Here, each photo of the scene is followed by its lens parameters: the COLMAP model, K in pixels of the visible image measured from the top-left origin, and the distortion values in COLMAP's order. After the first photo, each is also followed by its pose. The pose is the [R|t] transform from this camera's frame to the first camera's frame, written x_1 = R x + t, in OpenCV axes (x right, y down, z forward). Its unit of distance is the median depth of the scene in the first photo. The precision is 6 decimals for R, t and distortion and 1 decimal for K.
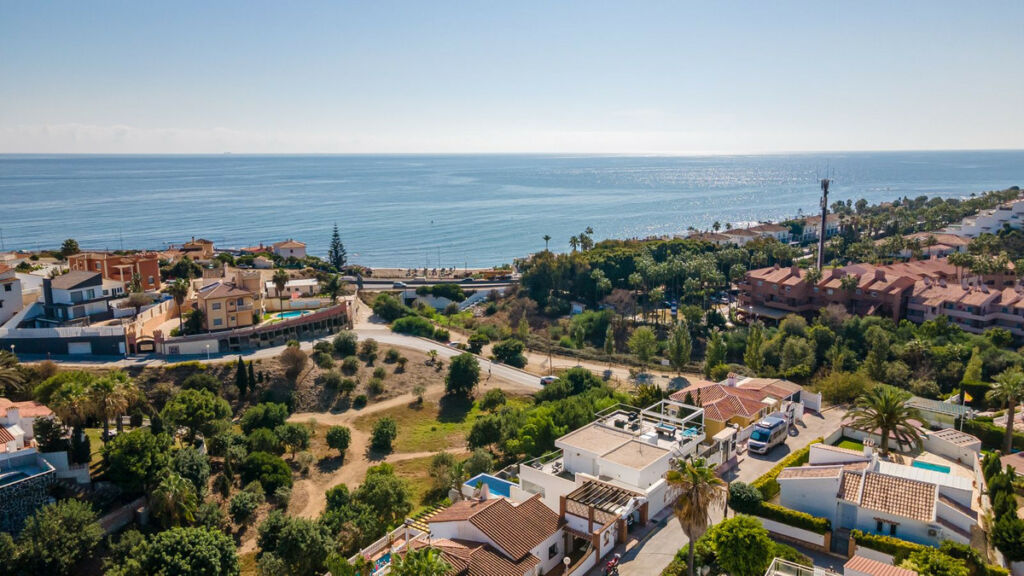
lens RADIAL K [[745.8, 0, 505.7], [0, 745.8, 292.1], [0, 0, 1]] dist [0.025908, 0.019306]
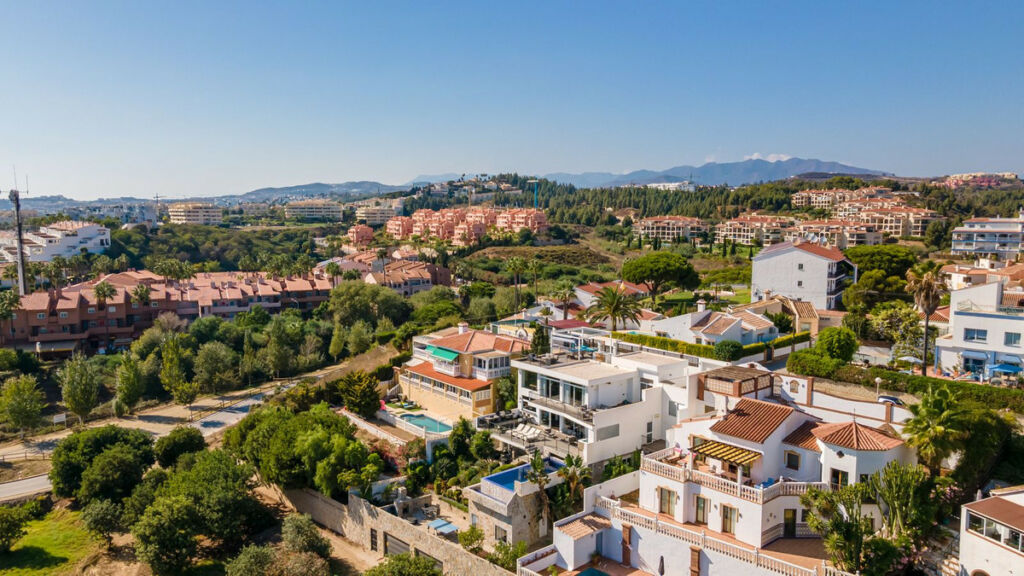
lens RADIAL K [[745.8, 0, 507.6], [0, 745.8, 288.0], [0, 0, 1]] dist [0.025908, 0.019306]
pose [[0.196443, -0.100670, 0.975334, -0.414509], [0.183087, 0.980987, 0.064377, 0.004084], [-0.963270, 0.165924, 0.211139, 0.431563]]
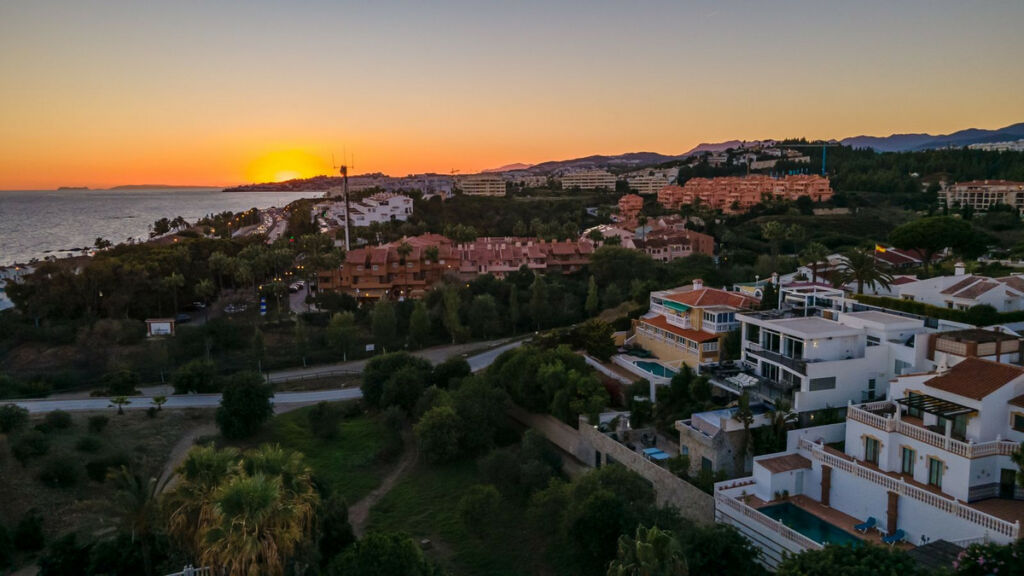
lens RADIAL K [[745.8, 0, 507.4], [0, 745.8, 289.6], [0, 0, 1]] dist [0.025908, 0.019306]
pose [[0.533302, -0.125100, 0.836623, -0.456707], [0.170211, 0.984646, 0.038733, 0.020335], [-0.828624, 0.121746, 0.546407, 0.384876]]
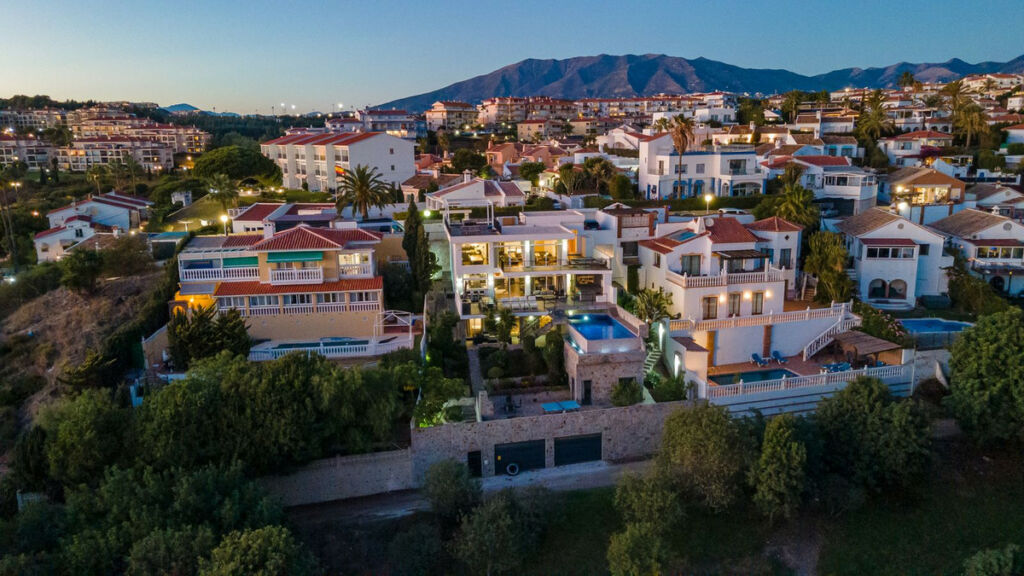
lens RADIAL K [[745.8, 0, 508.3], [0, 745.8, 294.9], [0, 0, 1]] dist [0.025908, 0.019306]
pose [[-0.744413, -0.127349, 0.655463, -0.240916], [0.142962, 0.928483, 0.342756, -0.029253], [-0.652236, 0.348858, -0.672969, 0.835659]]
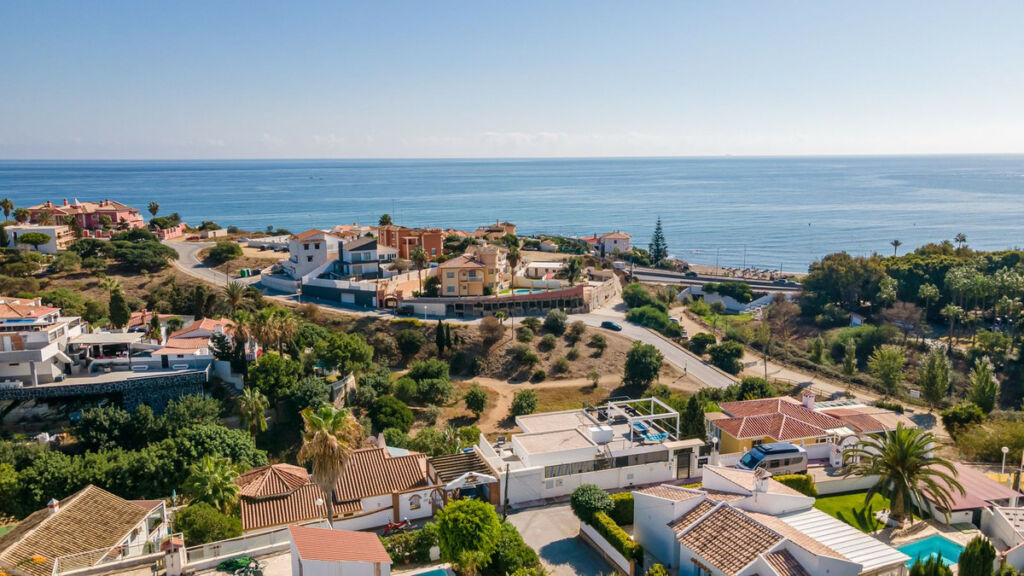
lens RADIAL K [[745.8, 0, 506.6], [0, 745.8, 288.0], [0, 0, 1]] dist [0.025908, 0.019306]
pose [[0.849460, 0.092334, -0.519512, 0.263379], [-0.096583, 0.995145, 0.018947, 0.008553], [0.518739, 0.034081, 0.854253, 0.083291]]
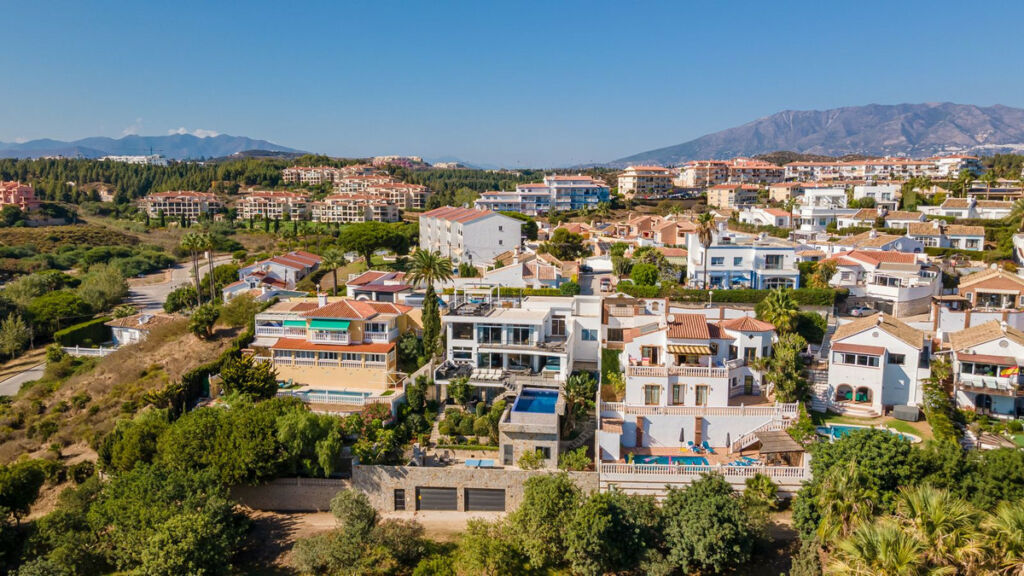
lens RADIAL K [[745.8, 0, 506.6], [0, 745.8, 286.3], [0, 0, 1]] dist [0.025908, 0.019306]
pose [[-0.495458, -0.113108, 0.861236, -0.419050], [0.163373, 0.961657, 0.220283, -0.049591], [-0.853130, 0.249844, -0.457982, 0.753766]]
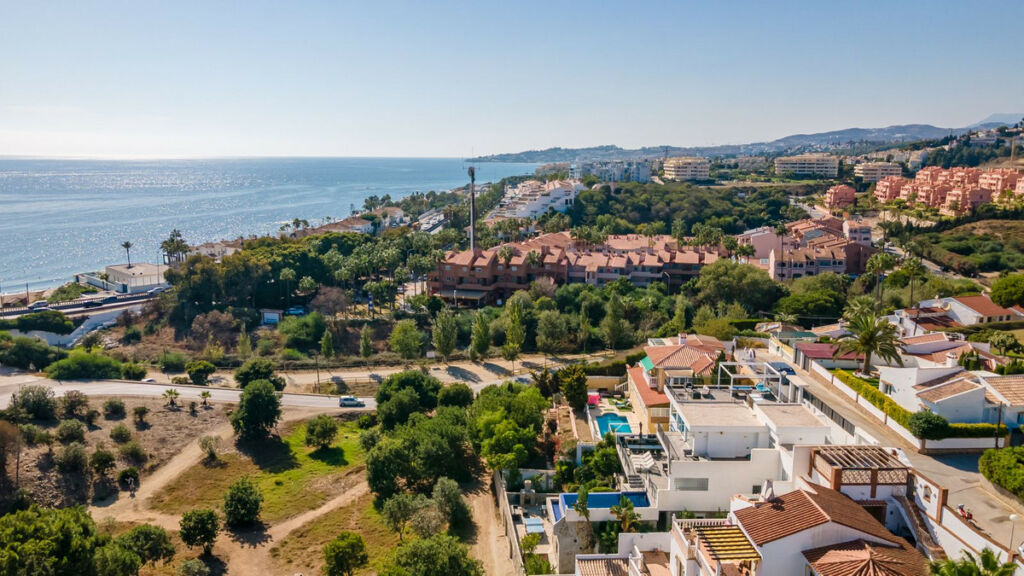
lens RADIAL K [[745.8, 0, 508.1], [0, 745.8, 292.2], [0, 0, 1]] dist [0.025908, 0.019306]
pose [[0.764118, -0.110174, 0.635598, -0.314249], [0.114060, 0.992858, 0.034978, -0.006138], [-0.634912, 0.045769, 0.771228, 0.219060]]
